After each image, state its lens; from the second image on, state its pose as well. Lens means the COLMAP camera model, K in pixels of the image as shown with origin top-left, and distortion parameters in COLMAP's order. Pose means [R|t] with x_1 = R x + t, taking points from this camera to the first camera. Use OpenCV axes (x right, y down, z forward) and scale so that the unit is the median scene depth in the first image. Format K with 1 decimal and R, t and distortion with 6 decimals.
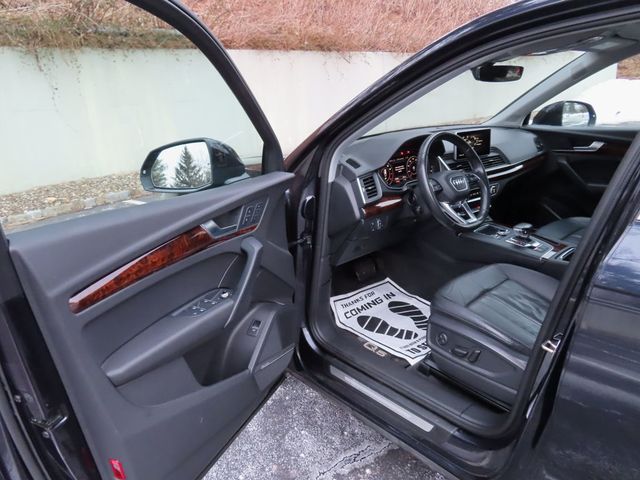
lens RADIAL K [[457.6, 0, 321.7], [0, 457.6, 241.8], [0, 0, 1]] dist [-0.006188, 0.001406]
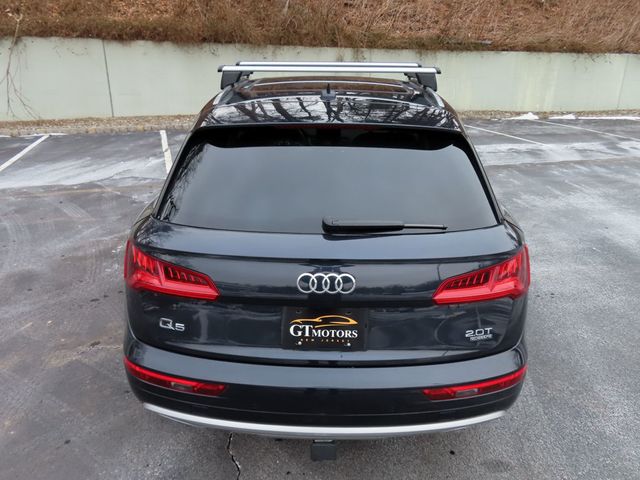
lens RADIAL K [[457.6, 0, 317.9], [0, 457.6, 244.0], [0, 0, 1]] dist [-0.006188, 0.001406]
pose [[0.802674, 0.268693, -0.532465, 1.444505], [-0.237741, 0.962921, 0.127523, 1.123266], [0.546987, 0.024230, 0.836791, -3.837298]]
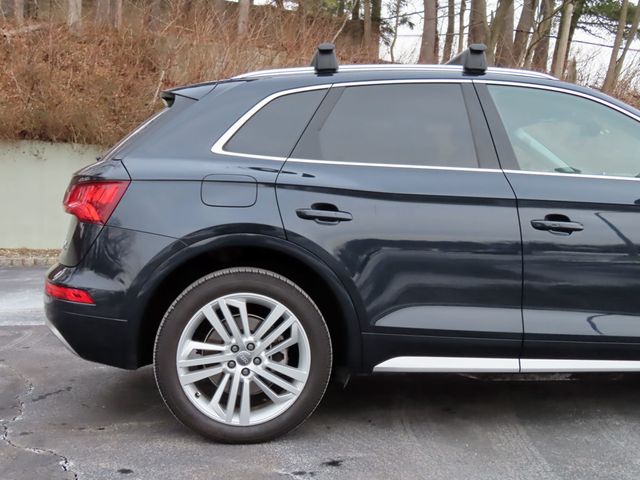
lens RADIAL K [[780.6, 0, 320.3], [0, 780.6, 241.9], [0, 0, 1]] dist [-0.012897, 0.000000]
pose [[0.883982, 0.078116, -0.460949, 1.613836], [-0.207249, 0.949251, -0.236582, 1.558525], [0.419076, 0.304665, 0.855310, -3.970705]]
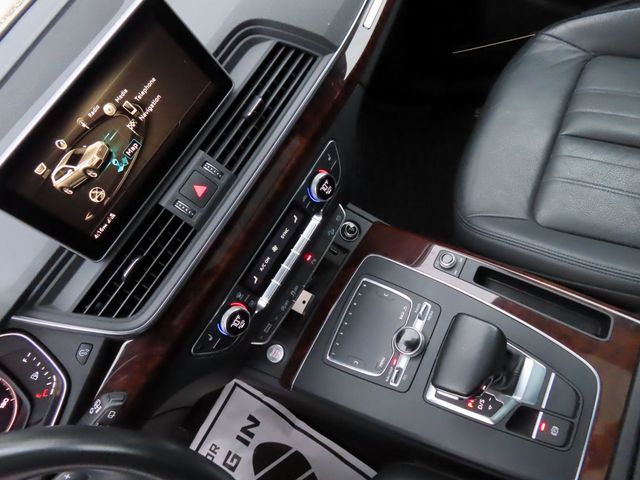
lens RADIAL K [[457.6, 0, 319.9], [0, 457.6, 240.4], [0, 0, 1]] dist [-0.006188, 0.001406]
pose [[0.860106, -0.484026, -0.161047, 0.401473], [0.491757, 0.702812, 0.514033, -0.232283], [-0.135619, -0.521319, 0.842517, 0.749212]]
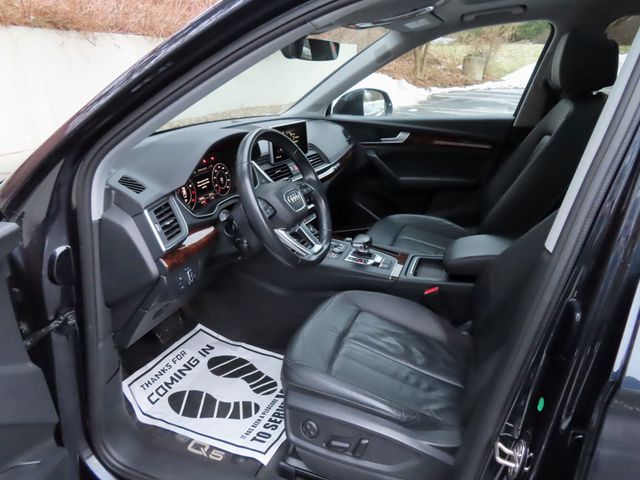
lens RADIAL K [[457.6, 0, 319.9], [0, 457.6, 240.2], [0, 0, 1]] dist [-0.006188, 0.001406]
pose [[0.884238, -0.139153, 0.445825, 0.005848], [0.132121, 0.990119, 0.046994, -0.074025], [-0.447960, 0.017349, 0.893886, 0.269877]]
